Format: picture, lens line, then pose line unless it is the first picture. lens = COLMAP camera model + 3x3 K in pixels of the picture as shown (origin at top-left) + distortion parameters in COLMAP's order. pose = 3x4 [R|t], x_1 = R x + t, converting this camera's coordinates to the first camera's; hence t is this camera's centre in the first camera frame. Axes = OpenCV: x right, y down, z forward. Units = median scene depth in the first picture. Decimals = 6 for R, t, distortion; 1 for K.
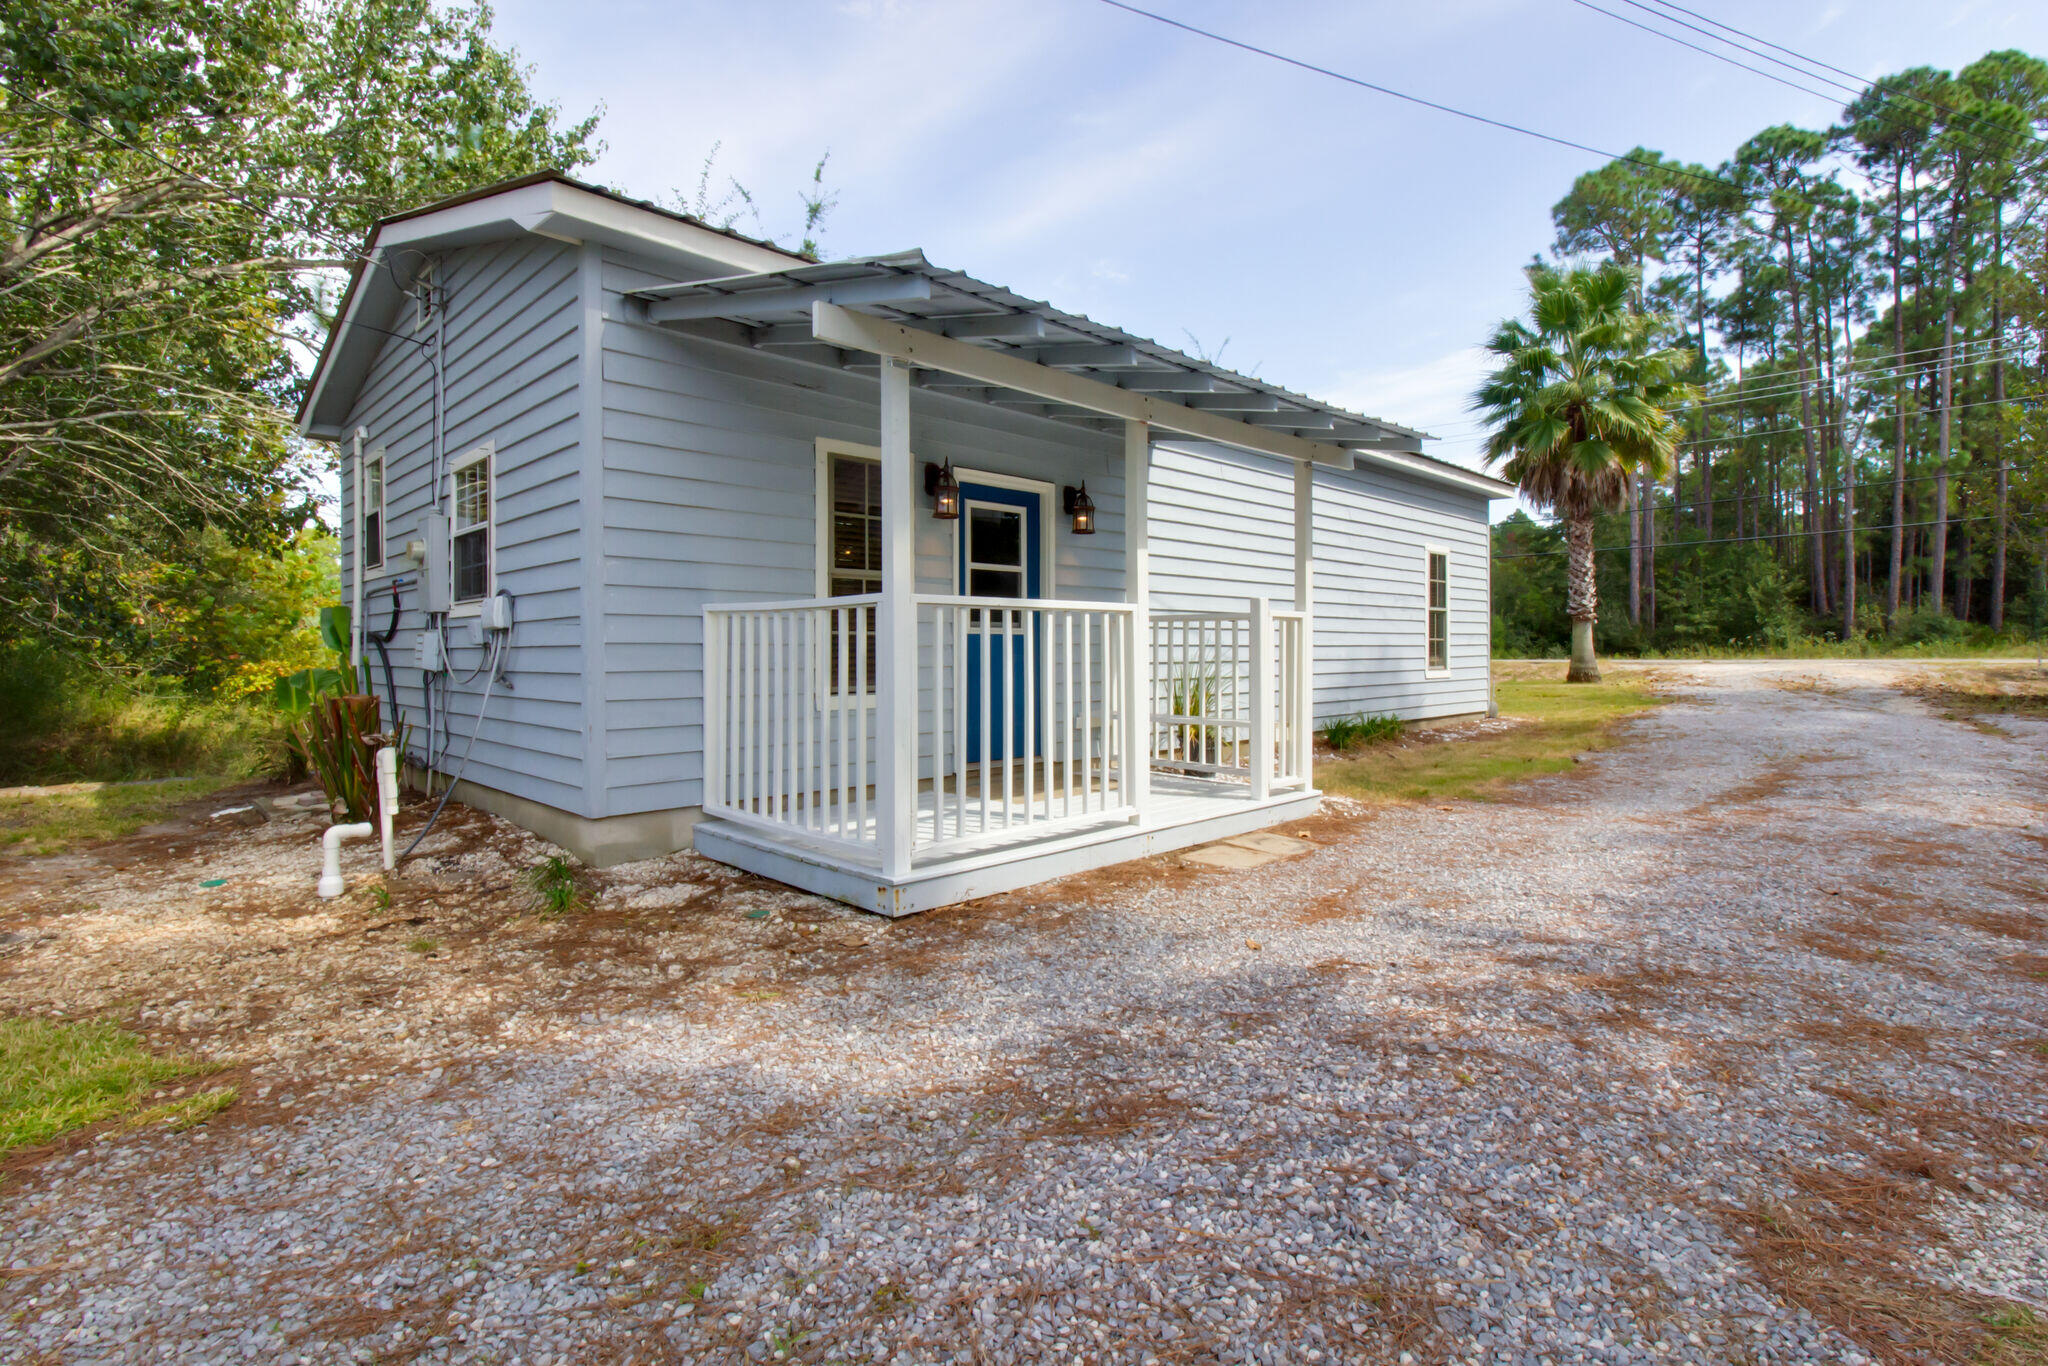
lens RADIAL K [[964.2, 0, 1018.3], [0, 964.2, 663.4], [0, 0, 1]] dist [0.007074, -0.008661]
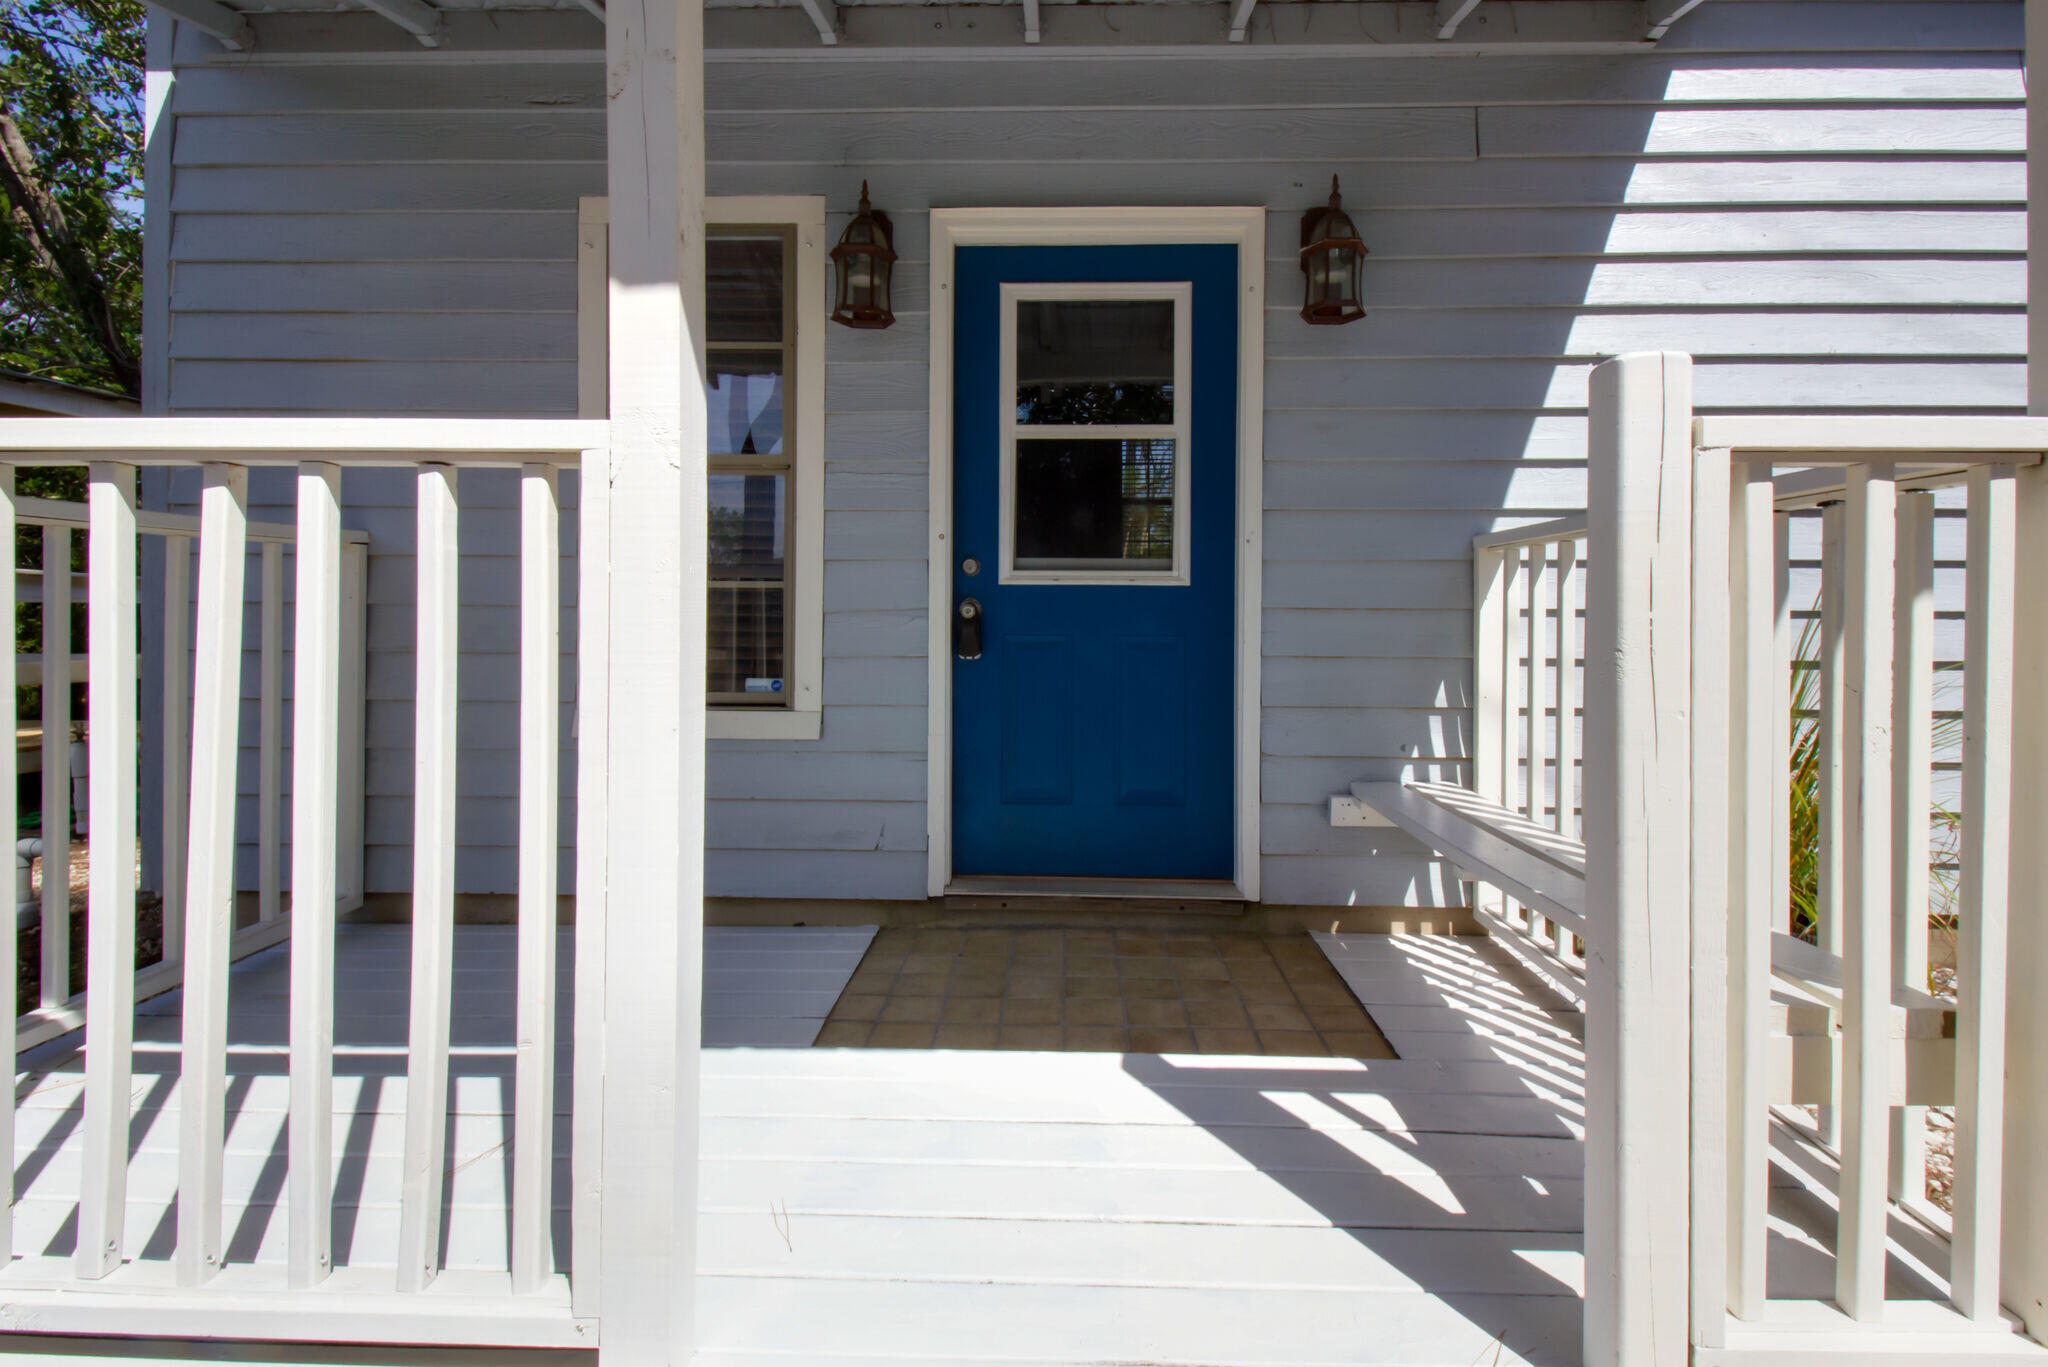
lens RADIAL K [[941.1, 0, 1053.6], [0, 941.1, 629.6], [0, 0, 1]] dist [0.012692, -0.005021]
pose [[0.695180, 0.012425, -0.718728, 0.151787], [-0.013984, 0.999895, 0.003759, -0.006374], [0.718700, 0.007437, 0.695281, 0.386915]]
